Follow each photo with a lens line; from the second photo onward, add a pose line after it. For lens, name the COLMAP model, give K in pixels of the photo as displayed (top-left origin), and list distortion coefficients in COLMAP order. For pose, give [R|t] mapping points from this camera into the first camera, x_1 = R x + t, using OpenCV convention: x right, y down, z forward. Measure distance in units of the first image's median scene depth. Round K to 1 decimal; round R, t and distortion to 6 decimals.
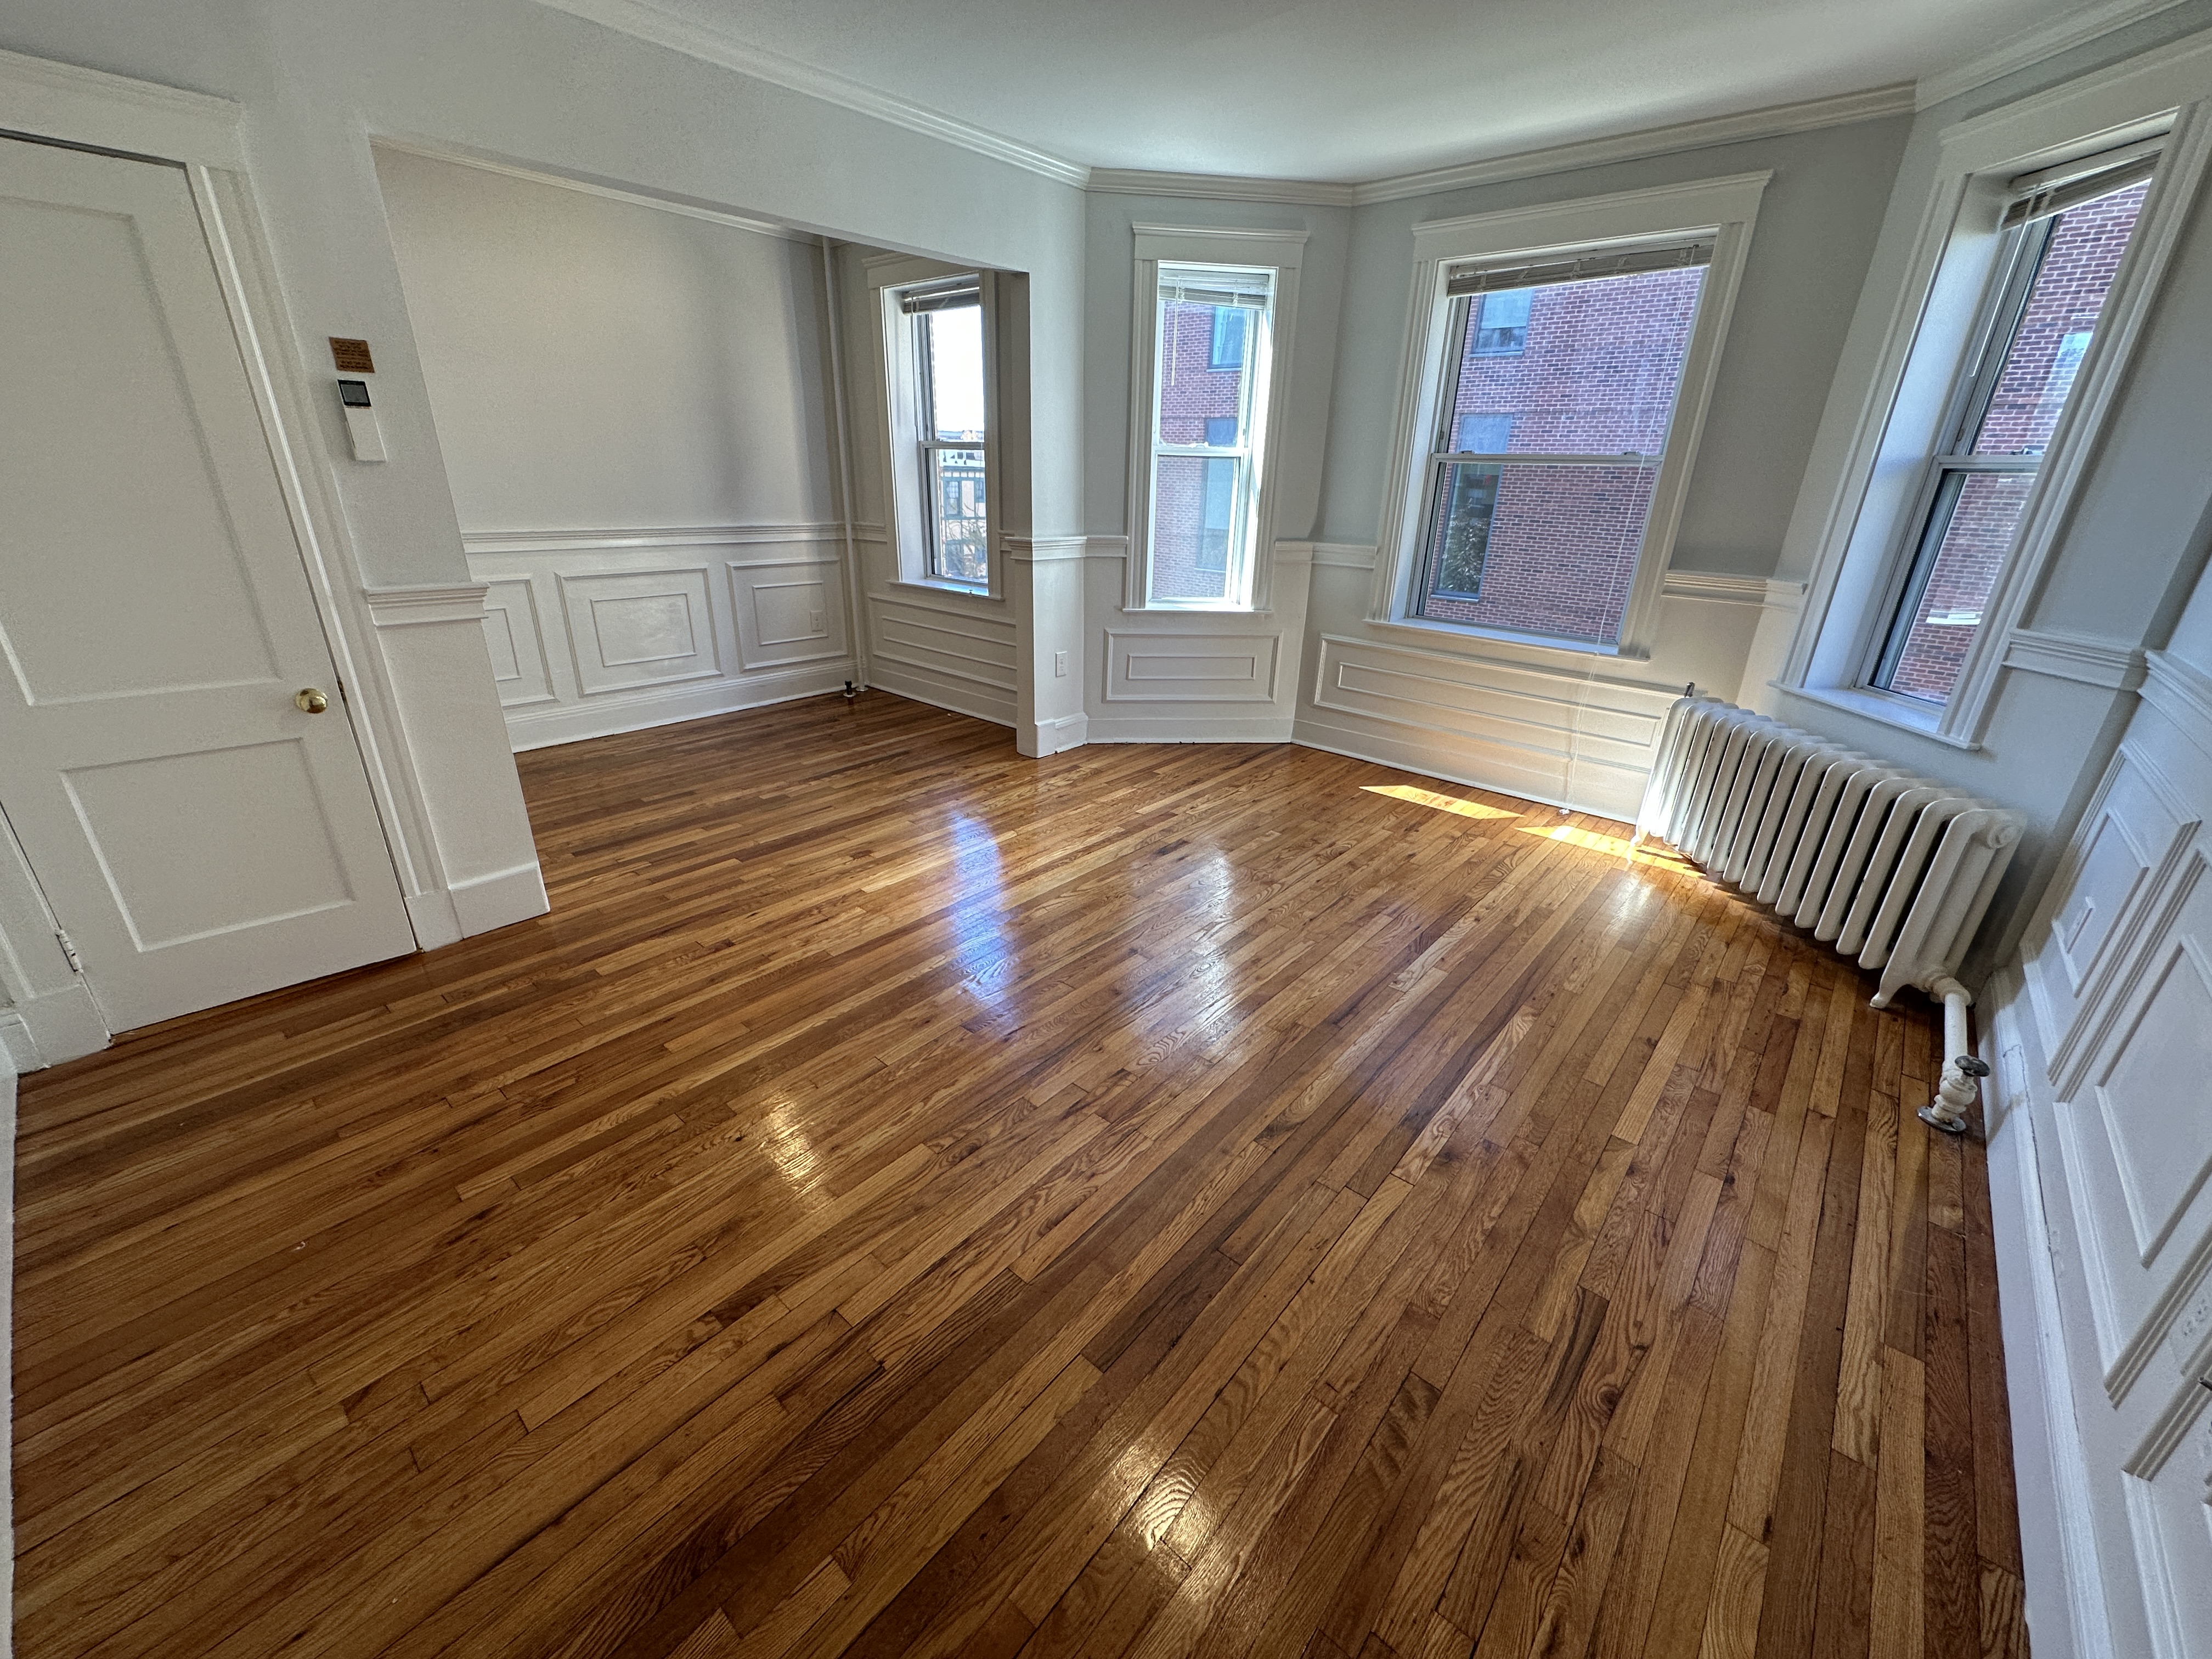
lens RADIAL K [[881.5, 0, 1105.7], [0, 881.5, 828.9], [0, 0, 1]] dist [-0.003308, 0.000574]
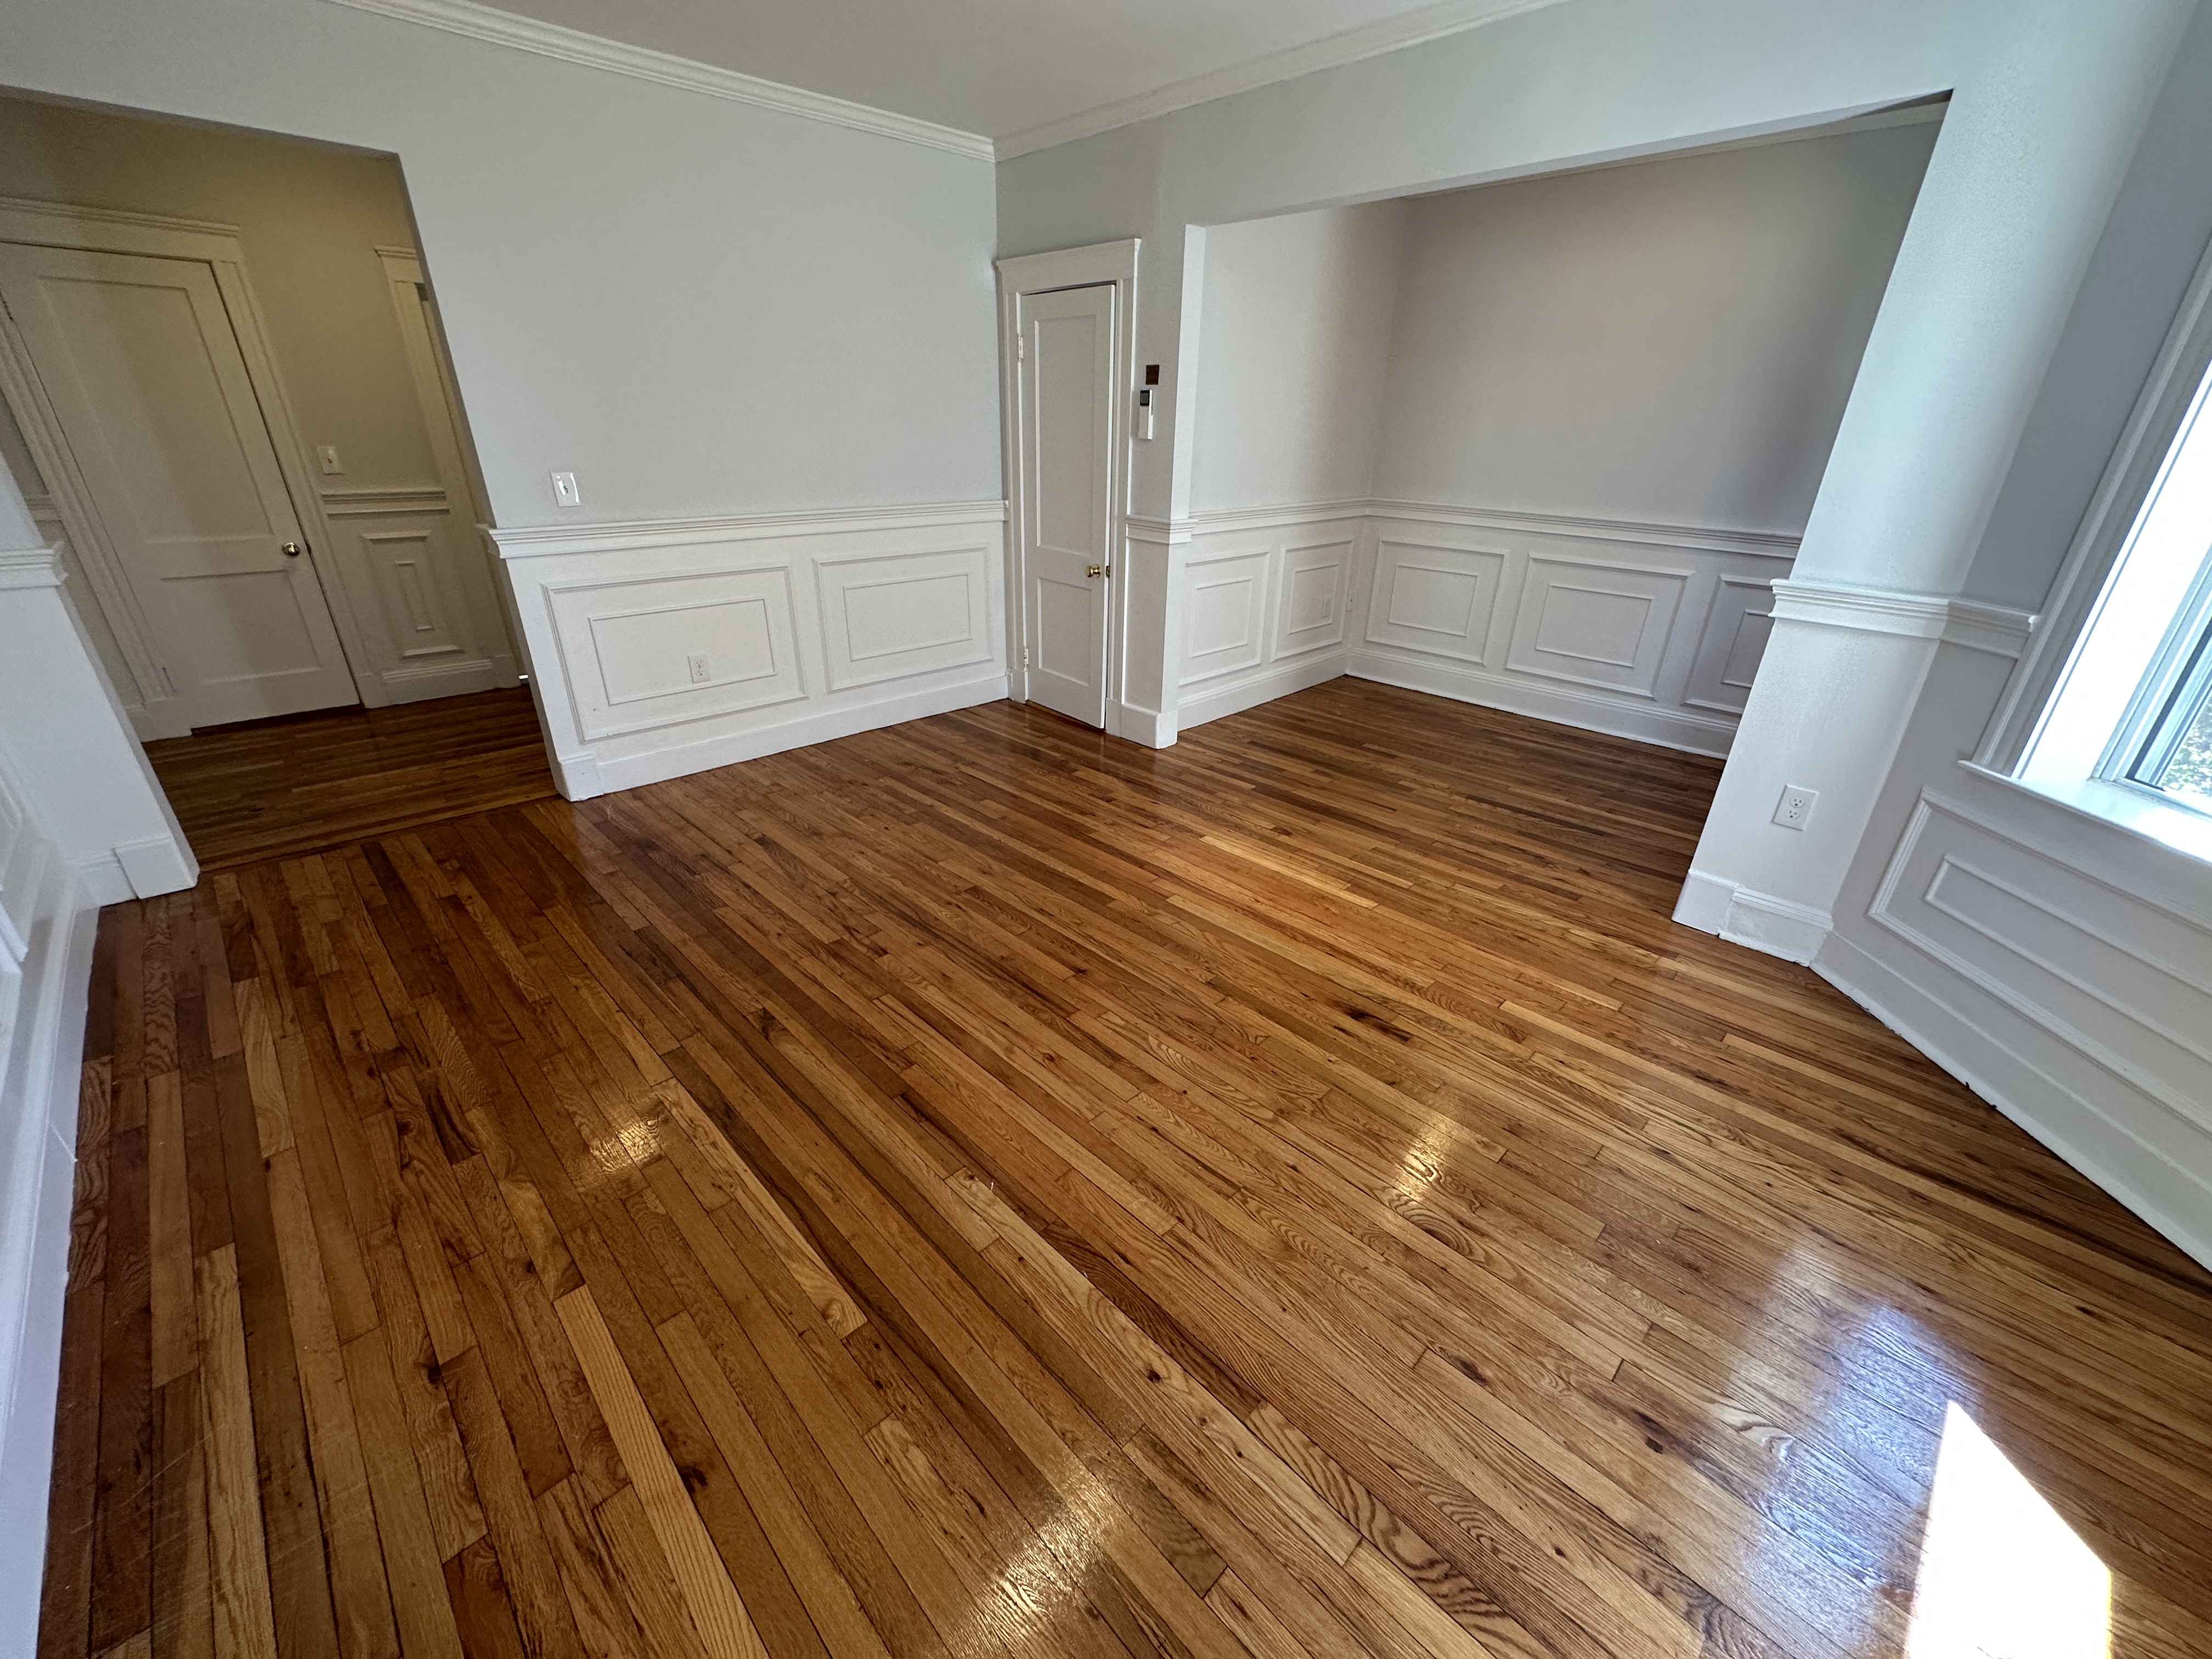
lens RADIAL K [[881.5, 0, 1111.9], [0, 881.5, 829.0], [0, 0, 1]] dist [-0.003308, 0.000574]
pose [[-0.068826, 0.396426, -0.915483, 0.694583], [-0.400498, 0.829488, 0.389297, -0.303507], [0.913709, 0.393443, 0.101678, 0.751704]]
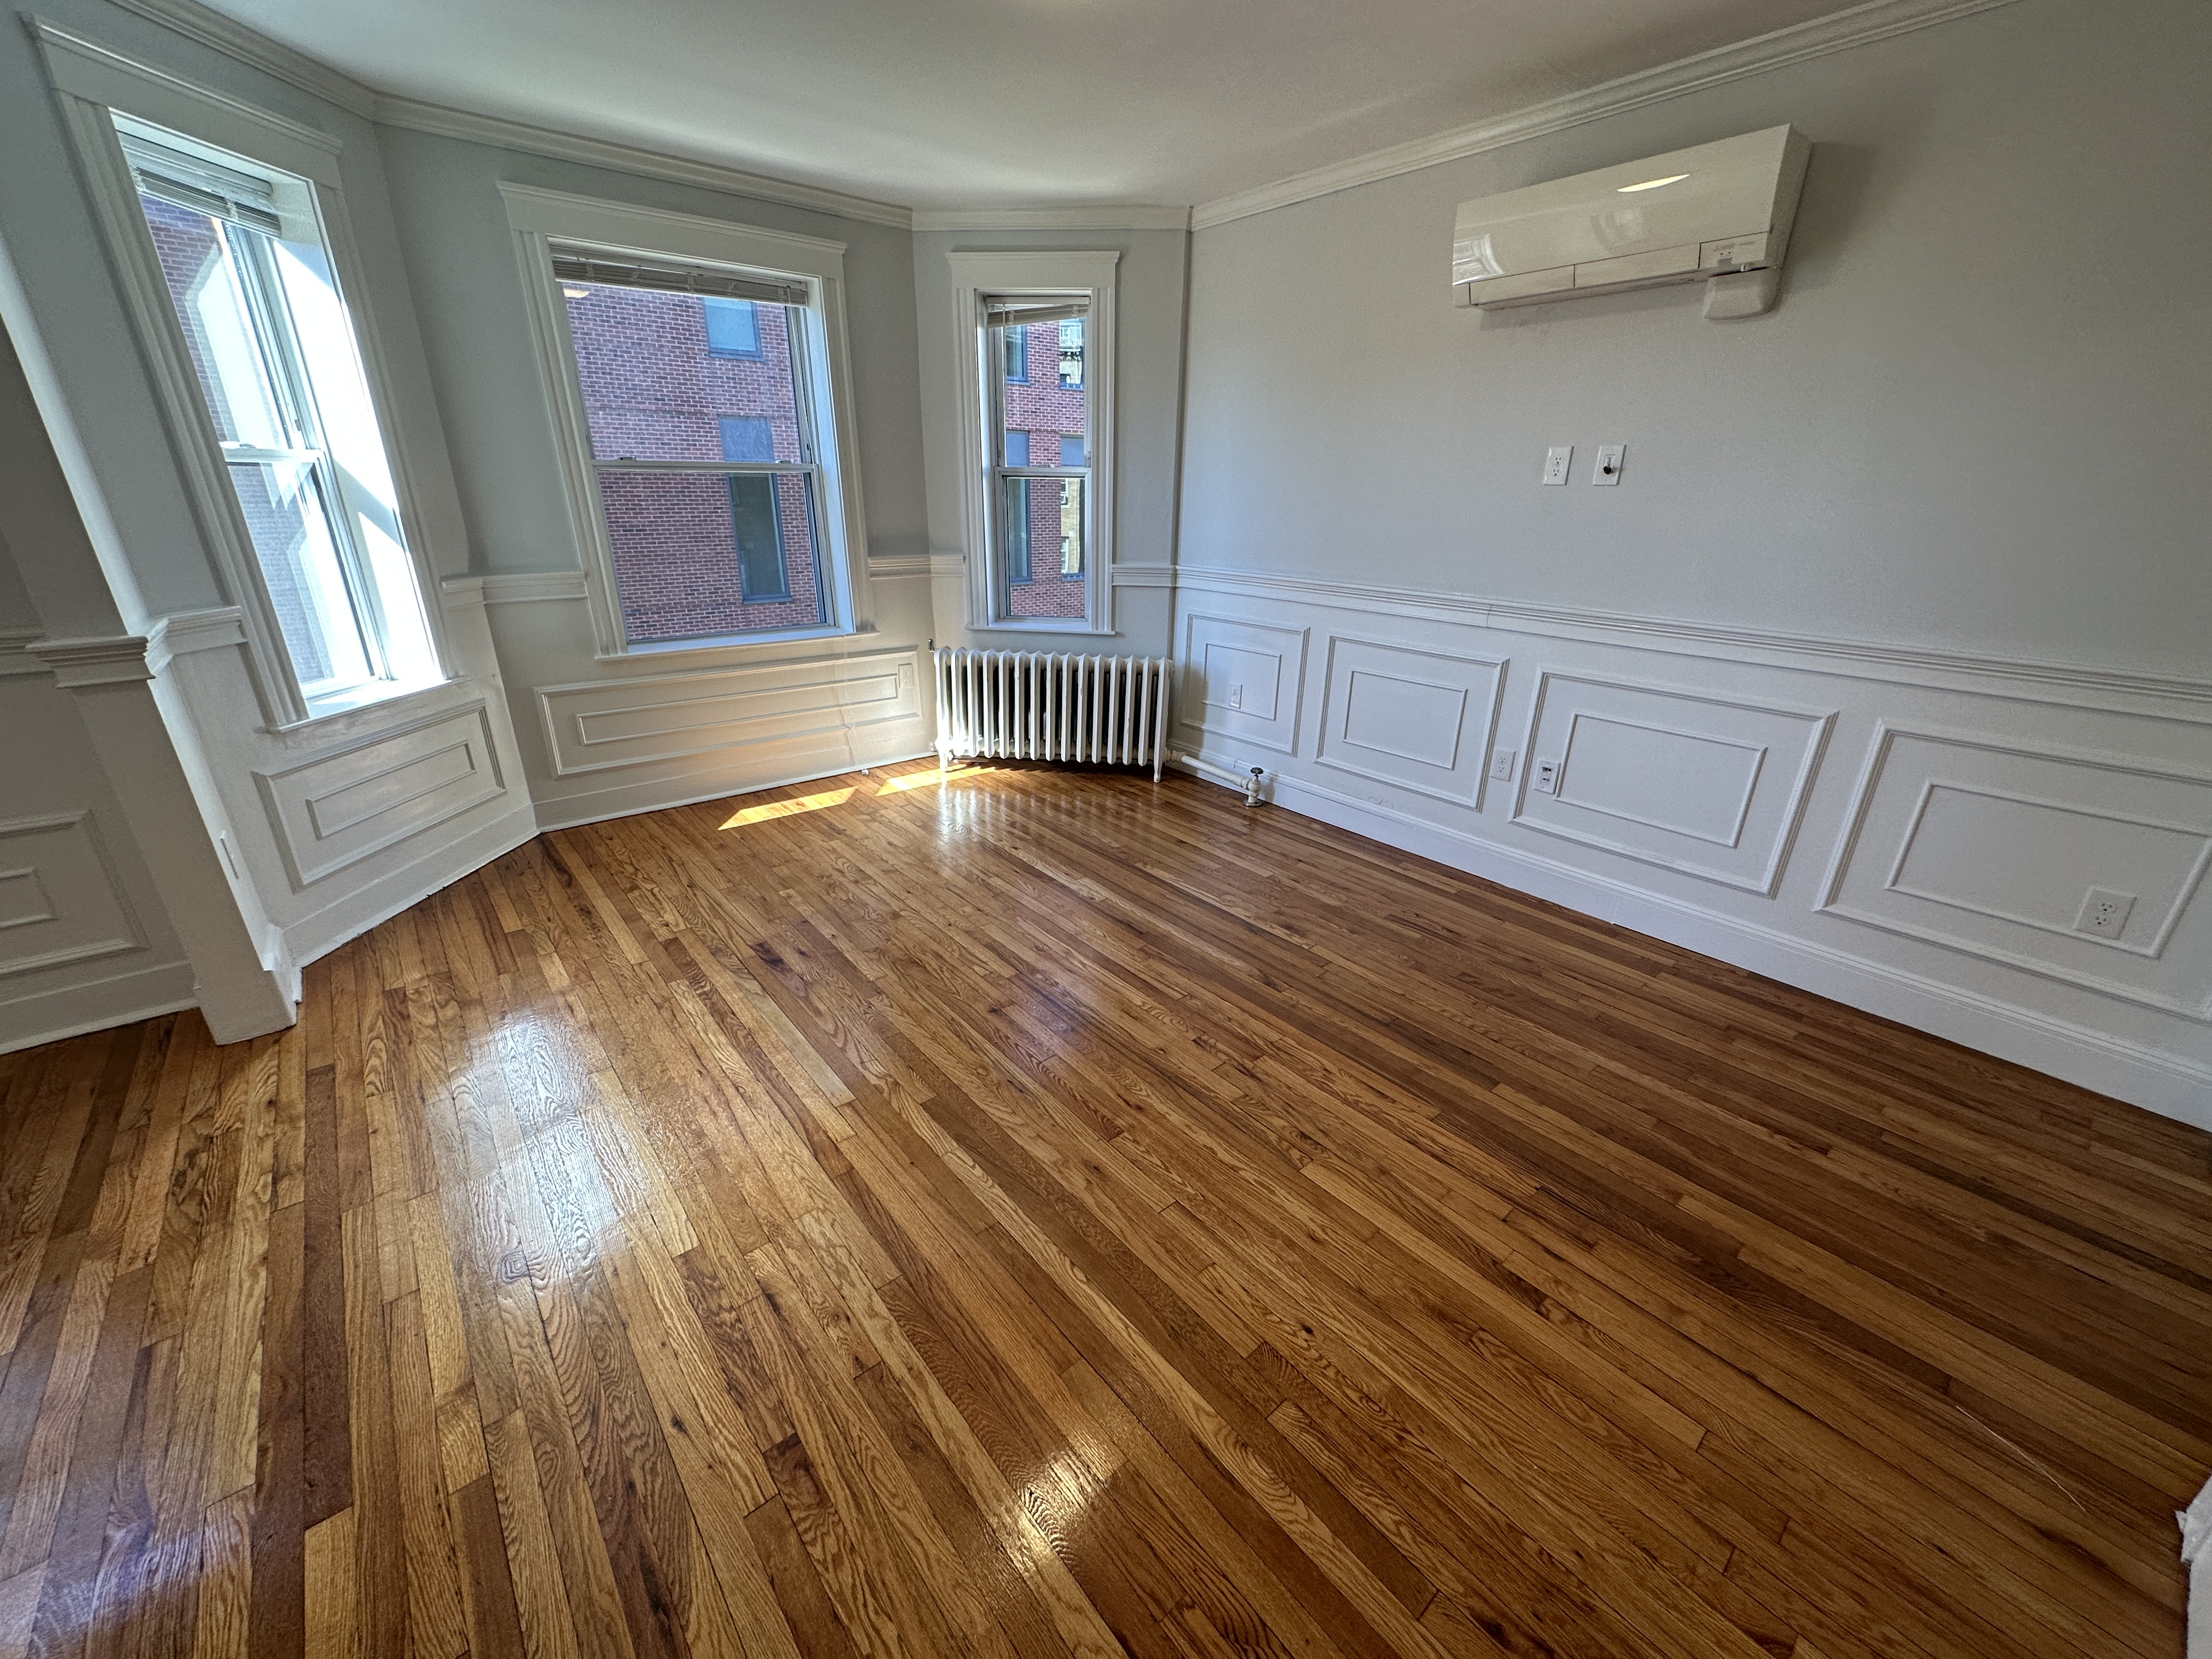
lens RADIAL K [[881.5, 0, 1113.0], [0, 881.5, 828.5], [0, 0, 1]] dist [-0.003308, 0.000574]
pose [[0.149292, -0.383414, 0.911430, -0.620000], [0.367725, 0.877176, 0.308771, -0.232397], [-0.917873, 0.289059, 0.271947, 0.494738]]
